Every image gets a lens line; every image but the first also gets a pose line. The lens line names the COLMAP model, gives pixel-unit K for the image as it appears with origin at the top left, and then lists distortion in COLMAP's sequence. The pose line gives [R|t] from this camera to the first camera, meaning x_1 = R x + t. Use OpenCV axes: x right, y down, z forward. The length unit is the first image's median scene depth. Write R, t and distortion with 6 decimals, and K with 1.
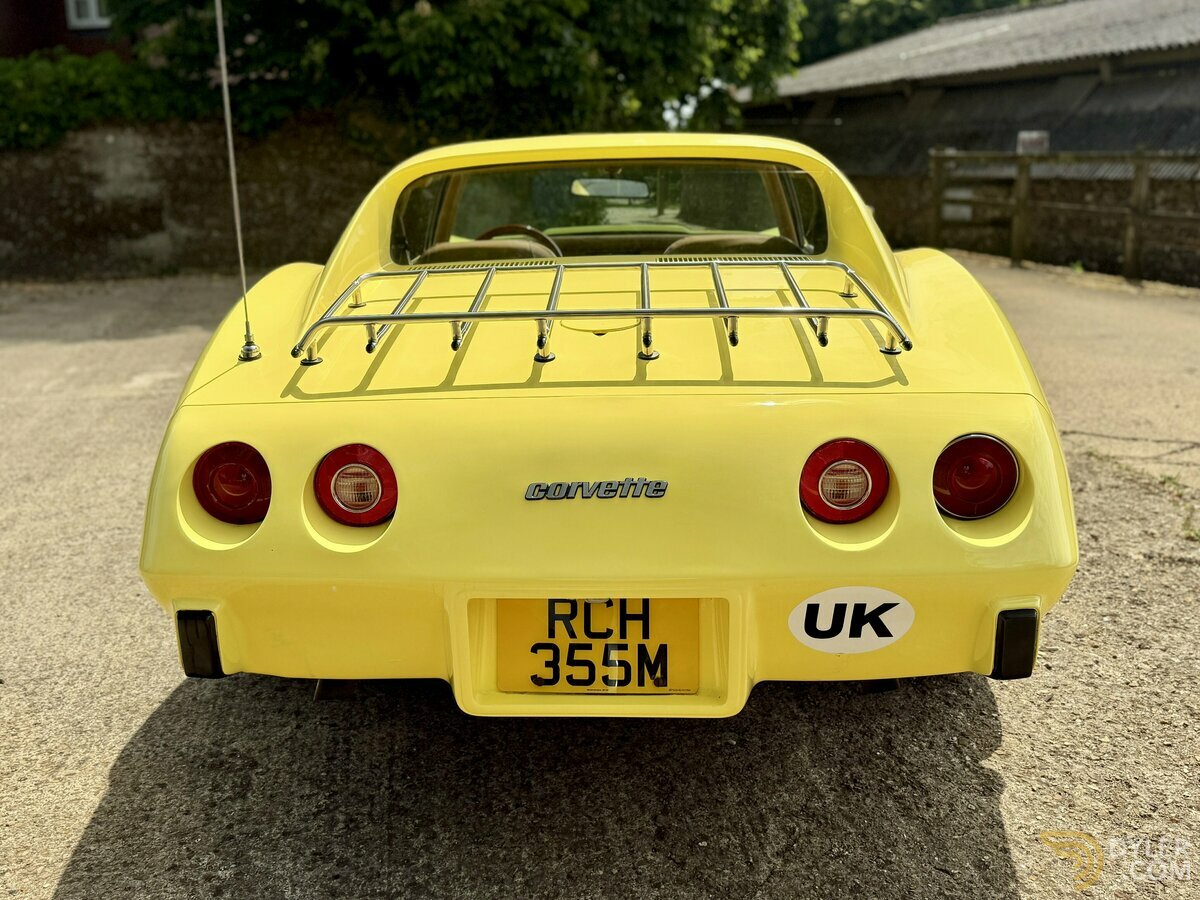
lens RADIAL K [[1133.1, 0, 571.2], [0, 1133.1, 455.6], [0, 0, 1]] dist [0.063681, -0.110998]
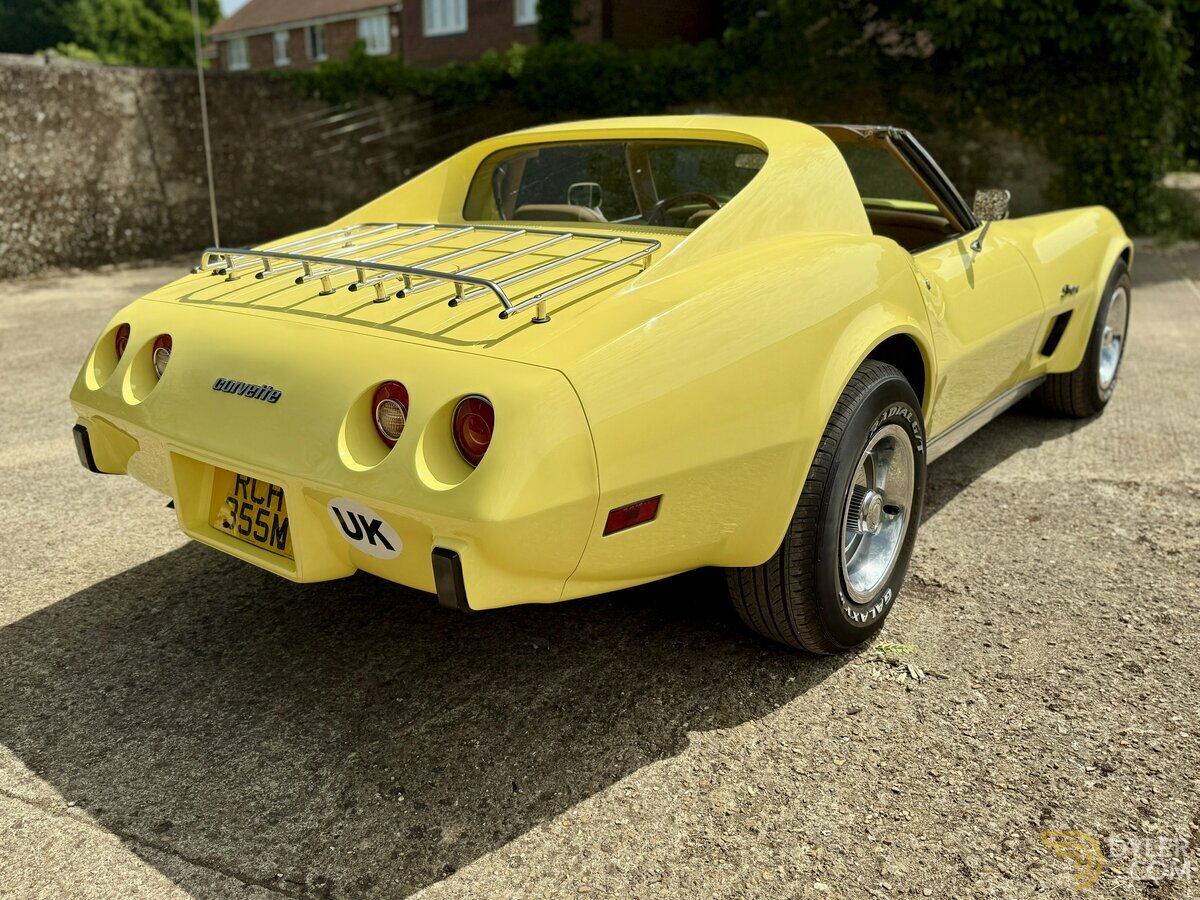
lens RADIAL K [[985.2, 0, 564.6], [0, 985.2, 417.2], [0, 0, 1]] dist [0.079150, -0.087219]
pose [[0.808523, 0.174864, -0.561884, 0.669828], [-0.157579, 0.984295, 0.079575, -0.061063], [0.566974, 0.024203, 0.823380, 0.173435]]
